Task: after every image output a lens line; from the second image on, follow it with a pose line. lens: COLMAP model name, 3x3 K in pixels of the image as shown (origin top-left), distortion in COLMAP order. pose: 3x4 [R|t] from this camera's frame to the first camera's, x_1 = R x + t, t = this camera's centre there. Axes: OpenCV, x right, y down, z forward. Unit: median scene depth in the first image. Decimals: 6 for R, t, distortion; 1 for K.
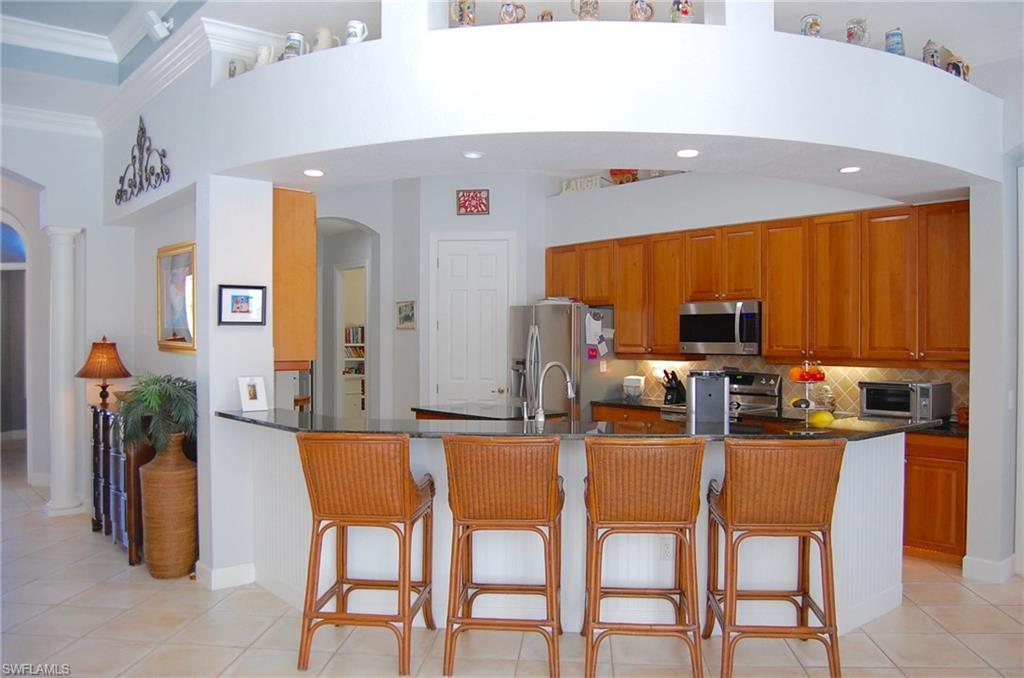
lens RADIAL K [[799.0, 0, 528.4], [0, 799.0, 342.5], [0, 0, 1]] dist [-0.097620, 0.036589]
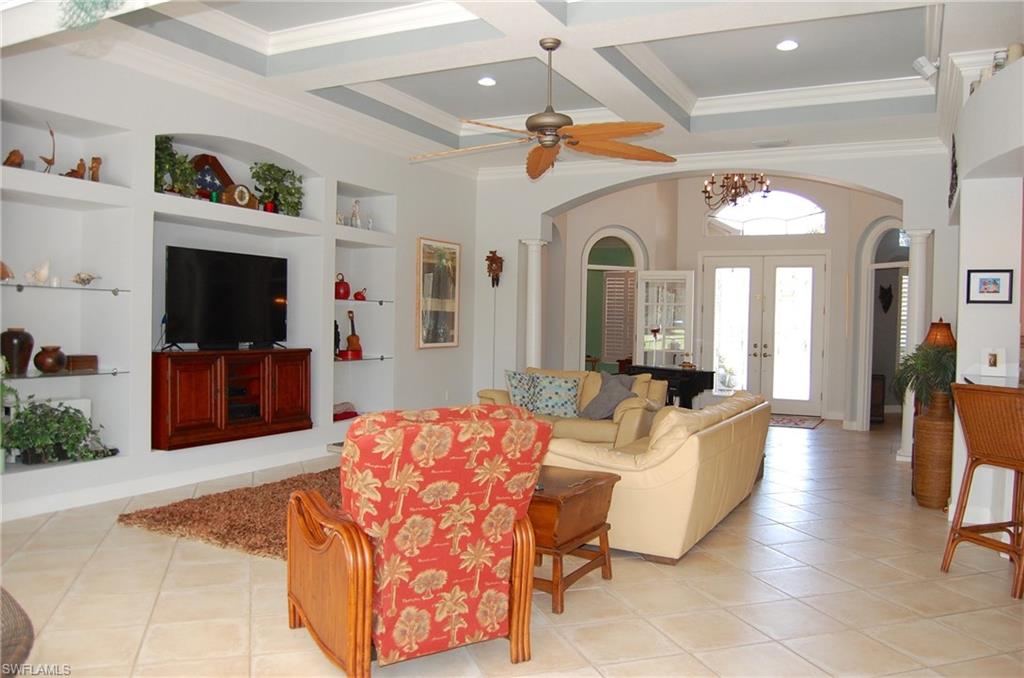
lens RADIAL K [[799.0, 0, 528.4], [0, 799.0, 342.5], [0, 0, 1]] dist [-0.097620, 0.036589]
pose [[0.387119, 0.029245, -0.921566, 0.440235], [-0.026901, 0.999430, 0.020416, 0.031230], [0.921637, 0.016887, 0.387685, -0.080533]]
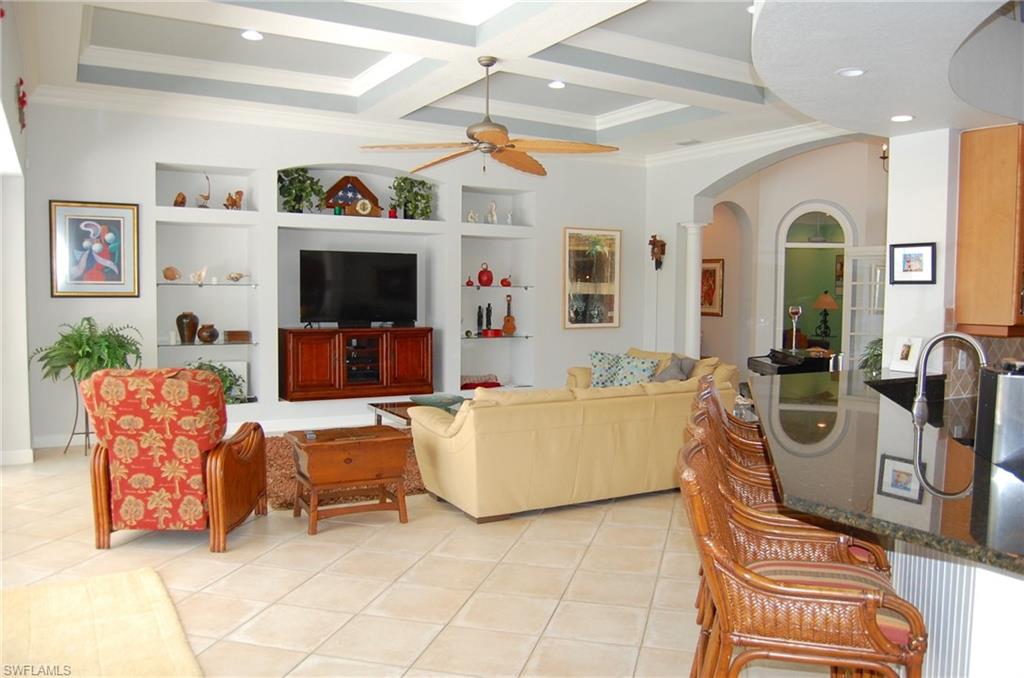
lens RADIAL K [[799.0, 0, 528.4], [0, 799.0, 342.5], [0, 0, 1]] dist [-0.097620, 0.036589]
pose [[-0.167667, 0.057741, -0.984151, 0.679806], [-0.018700, 0.997917, 0.061735, -0.000691], [0.985666, 0.028755, -0.166238, 0.697063]]
